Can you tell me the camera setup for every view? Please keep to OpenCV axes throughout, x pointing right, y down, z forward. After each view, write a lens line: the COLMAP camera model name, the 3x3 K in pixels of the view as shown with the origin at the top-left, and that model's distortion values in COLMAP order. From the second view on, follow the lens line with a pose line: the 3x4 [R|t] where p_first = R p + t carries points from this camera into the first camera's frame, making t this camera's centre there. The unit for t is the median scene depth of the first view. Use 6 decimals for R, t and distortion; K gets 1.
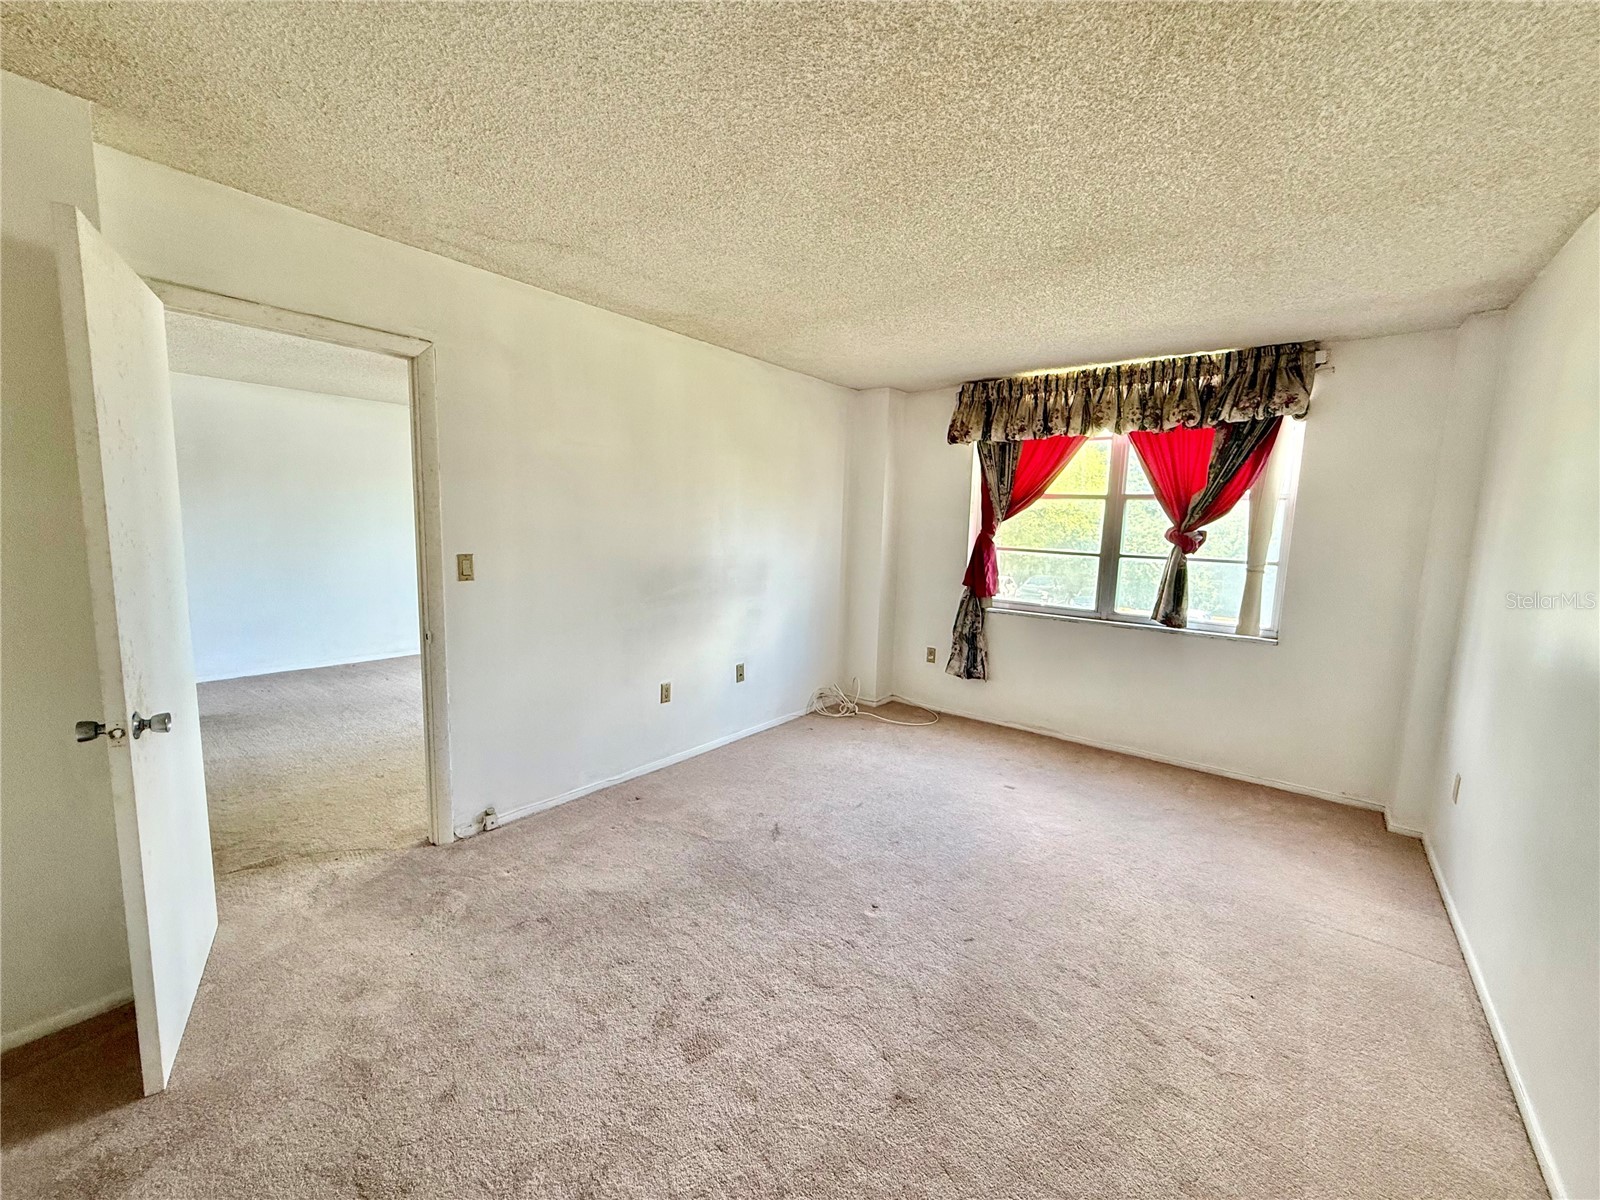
lens RADIAL K [[638.3, 0, 804.7], [0, 638.3, 599.2], [0, 0, 1]] dist [-0.000979, 0.000085]
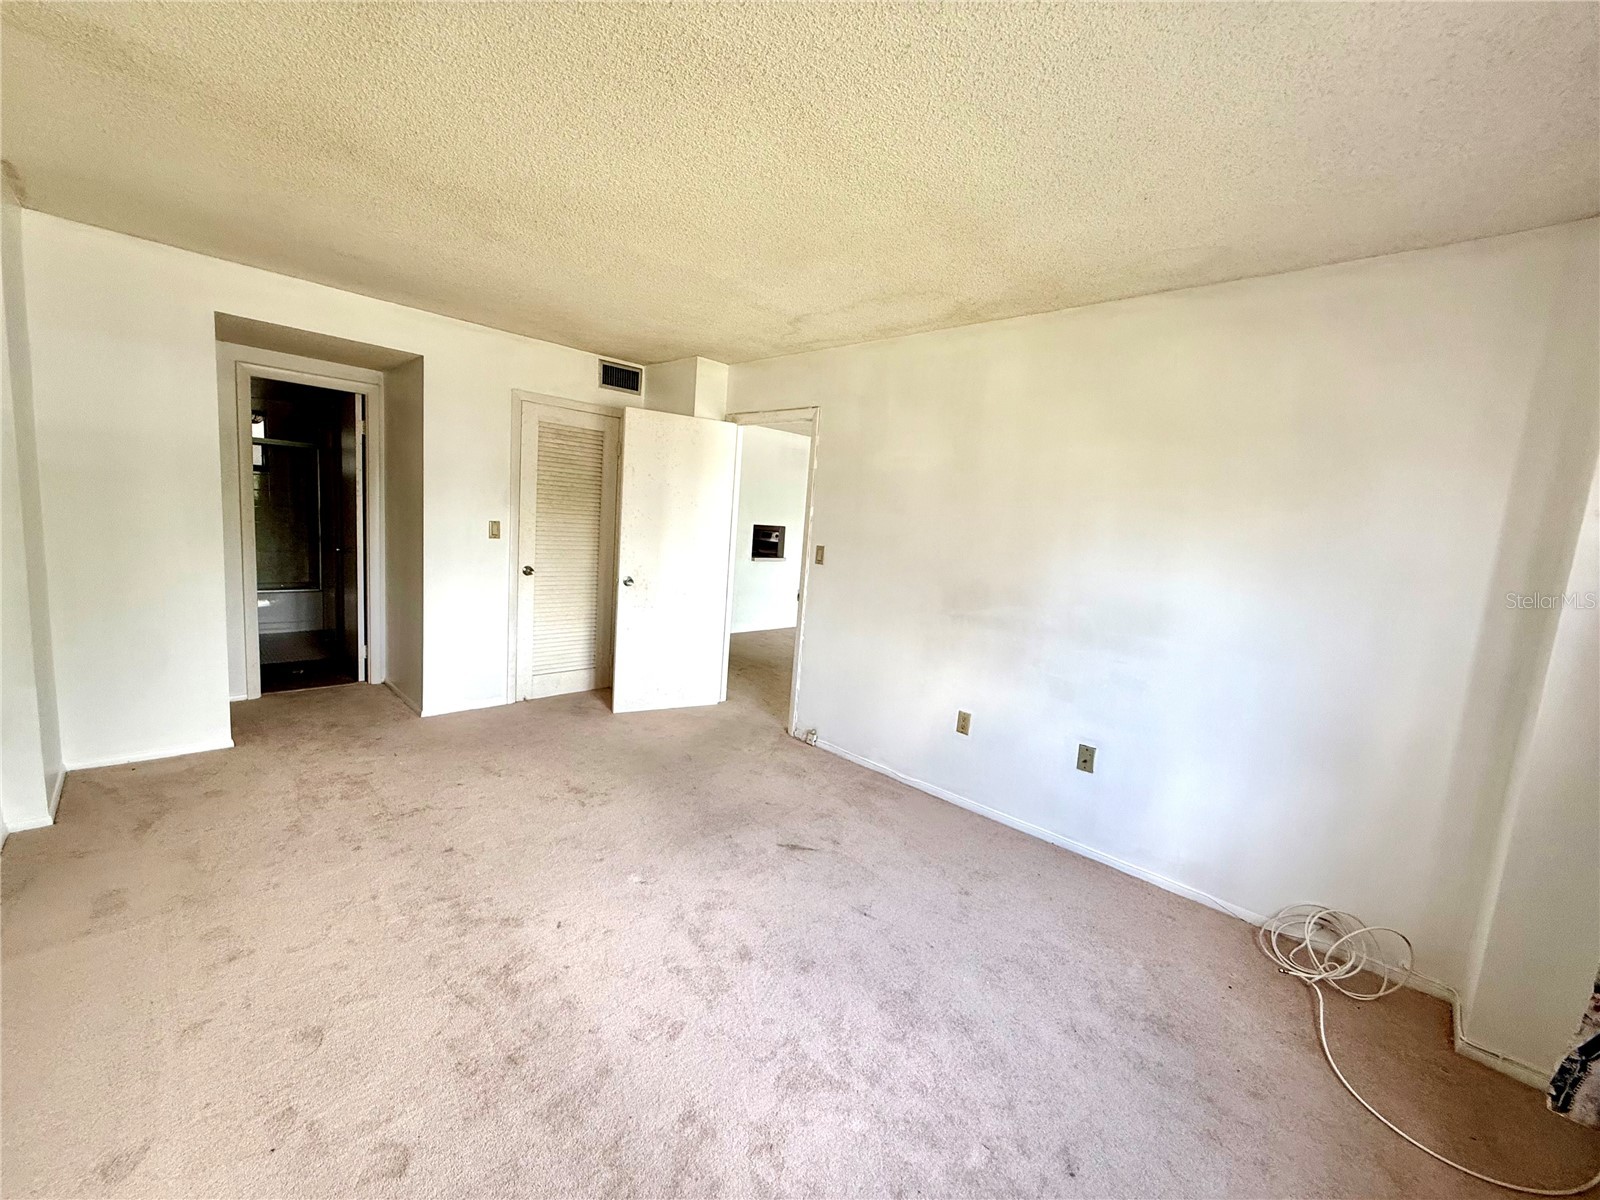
lens RADIAL K [[638.3, 0, 801.5], [0, 638.3, 600.7], [0, 0, 1]] dist [-0.000979, 0.000085]
pose [[-0.104997, 0.088917, -0.990489, 0.609806], [-0.199197, 0.973929, 0.108546, -0.065075], [0.974318, 0.208700, -0.084547, 0.730586]]
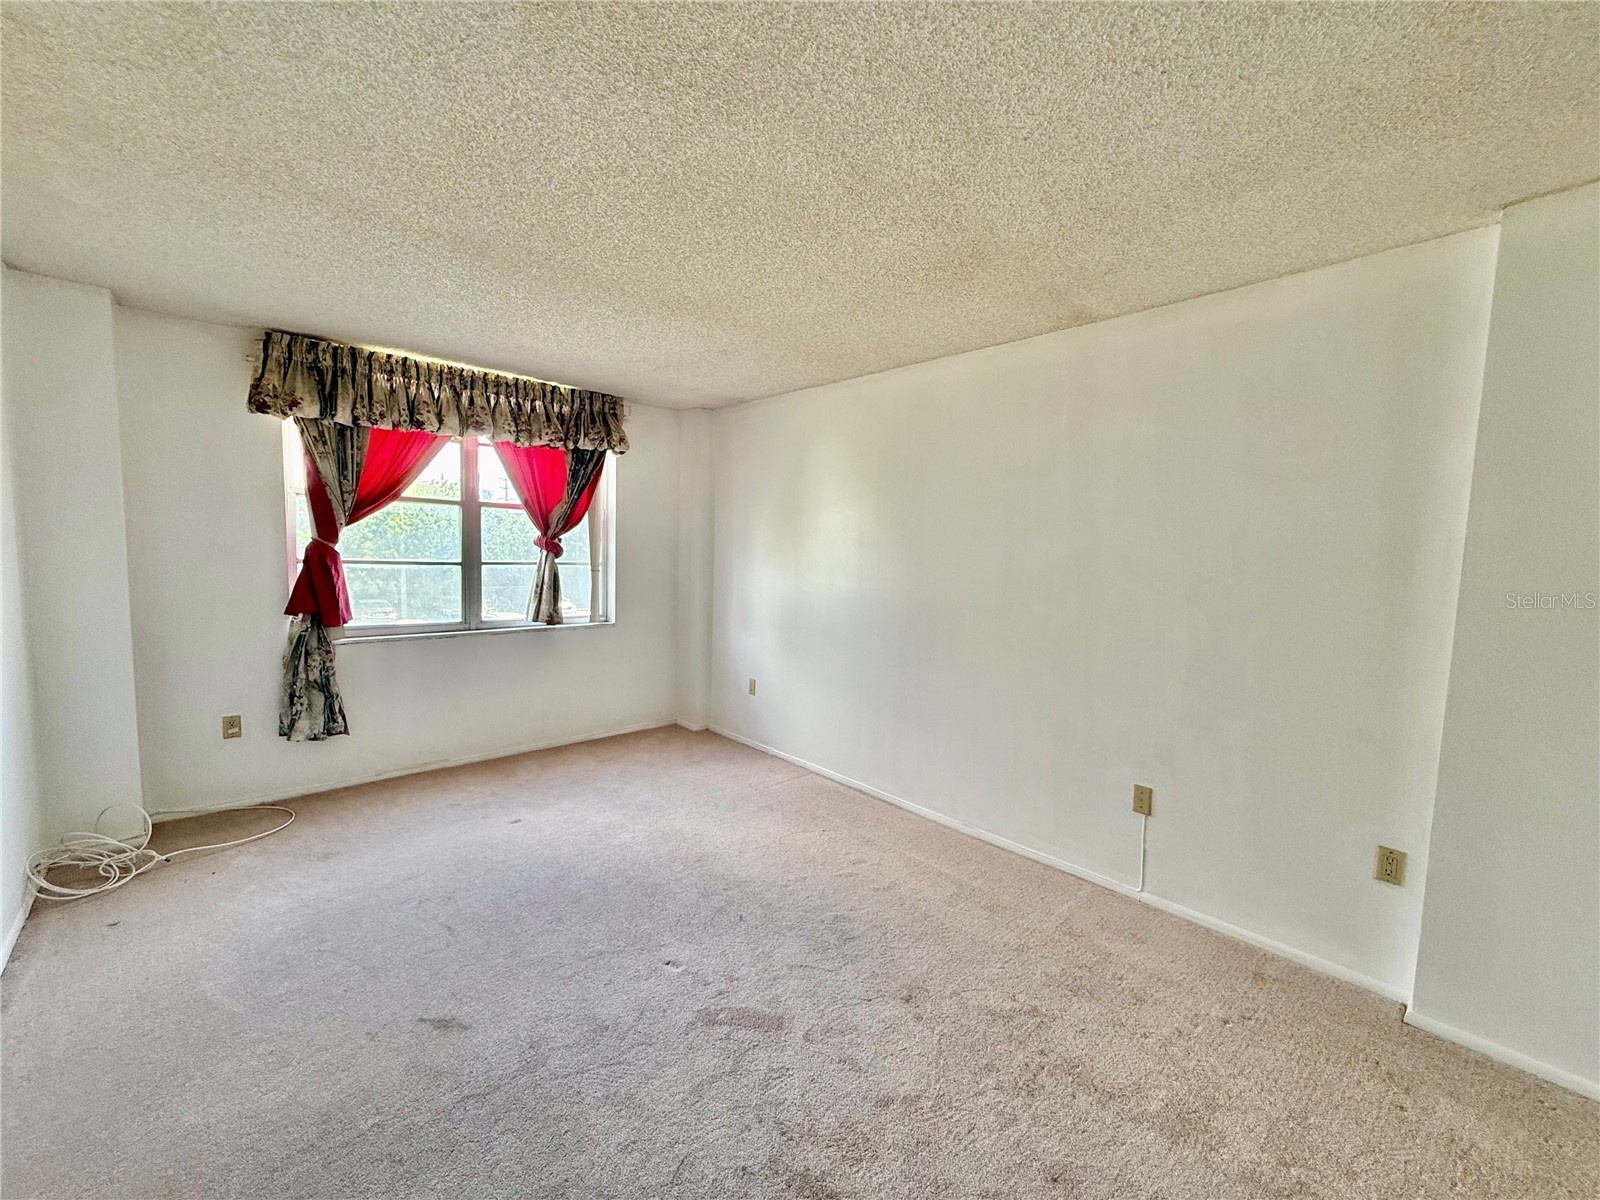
lens RADIAL K [[638.3, 0, 800.5], [0, 638.3, 599.9], [0, 0, 1]] dist [-0.000979, 0.000085]
pose [[0.143828, -0.107285, 0.983770, -0.418461], [0.094505, 0.991052, 0.094263, -0.058744], [-0.985080, 0.079413, 0.152680, 0.368101]]
